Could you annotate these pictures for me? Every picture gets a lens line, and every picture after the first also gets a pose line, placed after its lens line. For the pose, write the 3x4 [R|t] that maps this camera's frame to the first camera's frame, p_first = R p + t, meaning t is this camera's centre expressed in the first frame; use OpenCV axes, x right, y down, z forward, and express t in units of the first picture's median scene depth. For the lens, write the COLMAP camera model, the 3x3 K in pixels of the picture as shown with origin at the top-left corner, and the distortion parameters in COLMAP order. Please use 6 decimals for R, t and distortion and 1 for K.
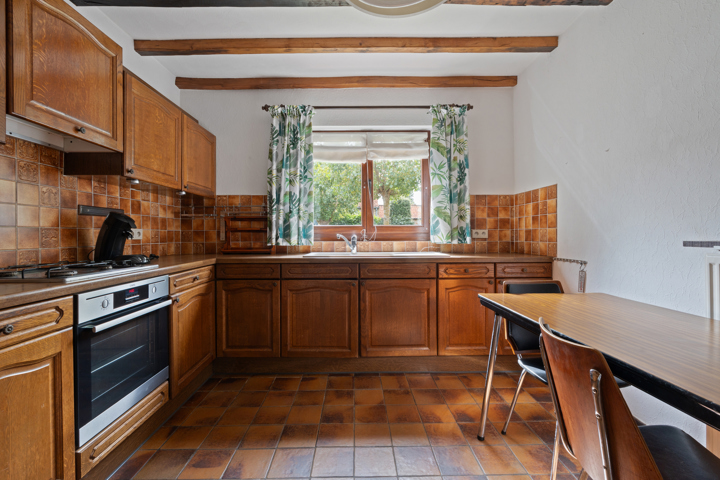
lens RADIAL K [[320.6, 0, 361.7], [0, 320.6, 235.0], [0, 0, 1]] dist [-0.001164, -0.000152]
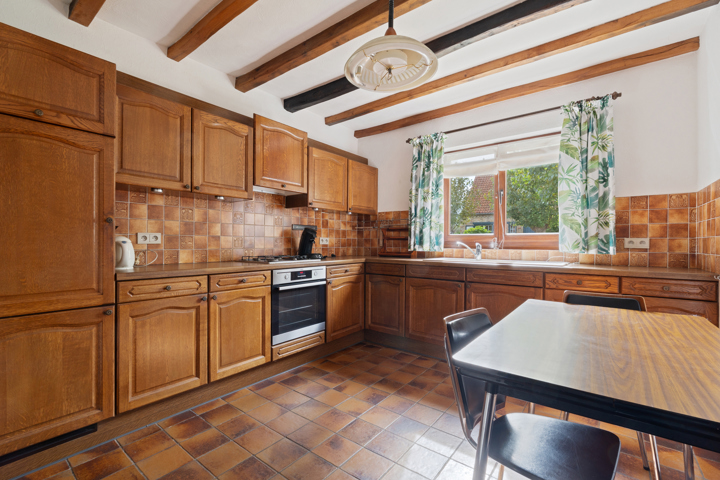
lens RADIAL K [[320.6, 0, 353.6], [0, 320.6, 242.0], [0, 0, 1]] dist [-0.001164, -0.000152]
pose [[0.772292, 0.007984, -0.635217, 0.361149], [-0.010210, 0.999948, 0.000155, 0.000562], [0.635185, 0.006366, 0.772333, -0.112434]]
